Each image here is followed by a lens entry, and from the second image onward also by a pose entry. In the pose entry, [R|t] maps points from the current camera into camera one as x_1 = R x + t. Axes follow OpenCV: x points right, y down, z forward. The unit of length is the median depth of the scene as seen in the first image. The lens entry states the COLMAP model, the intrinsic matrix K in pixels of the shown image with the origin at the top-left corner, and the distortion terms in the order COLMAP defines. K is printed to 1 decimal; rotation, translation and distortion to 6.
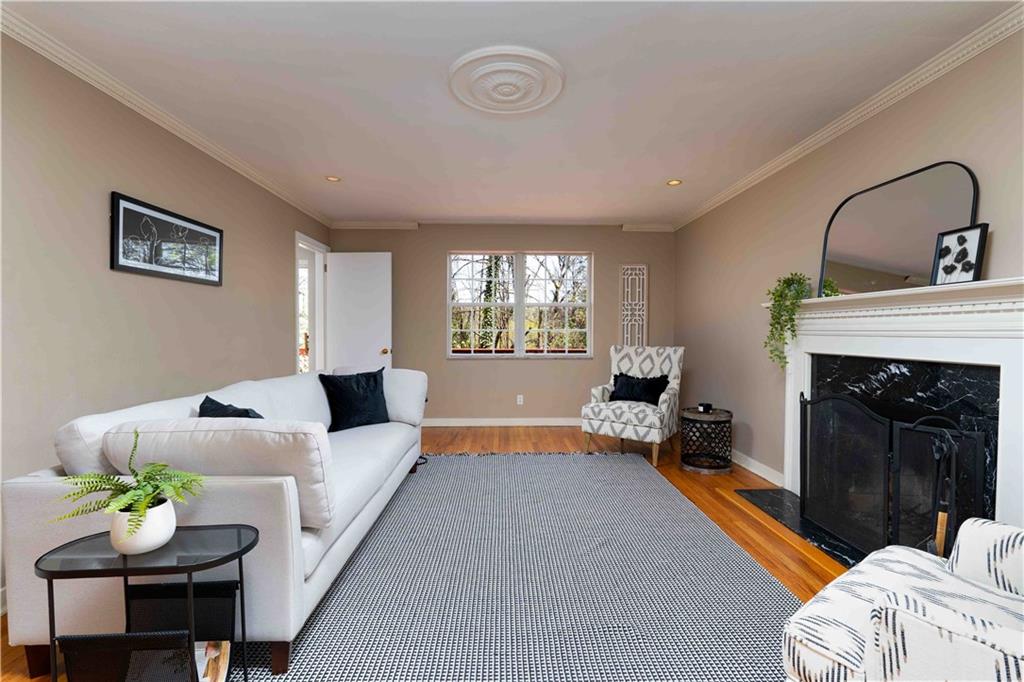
lens RADIAL K [[455.5, 0, 518.3], [0, 455.5, 339.4], [0, 0, 1]] dist [0.000275, -0.000099]
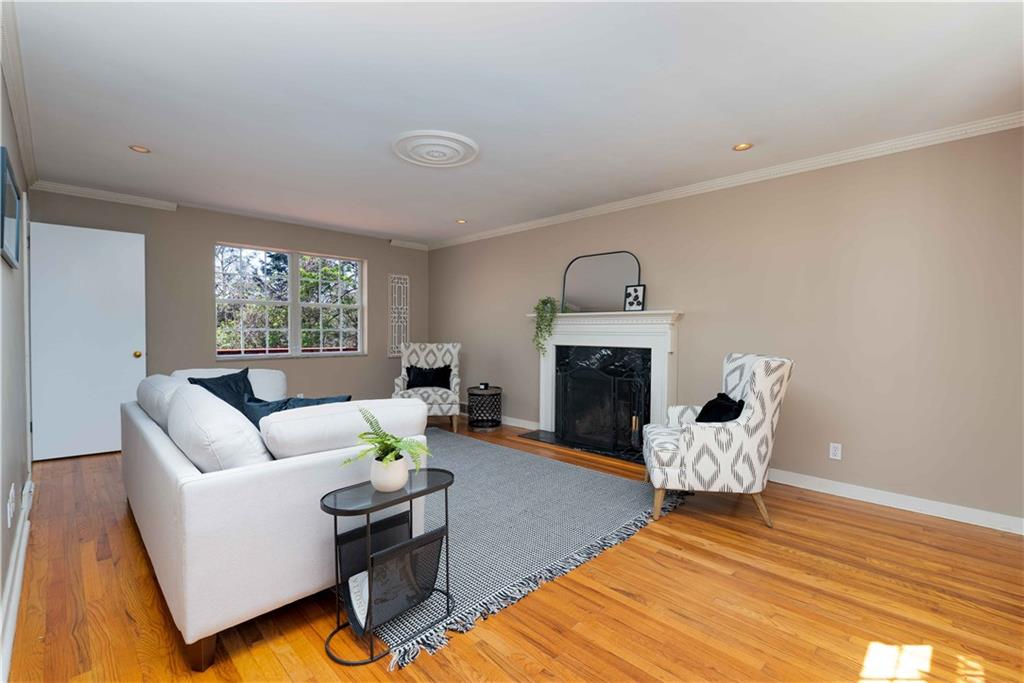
lens RADIAL K [[455.5, 0, 518.3], [0, 455.5, 339.9], [0, 0, 1]] dist [0.000275, -0.000099]
pose [[0.722555, -0.009962, 0.691242, -0.490623], [0.006892, 0.999950, 0.007207, -0.001957], [-0.691279, -0.000443, 0.722587, -0.093229]]
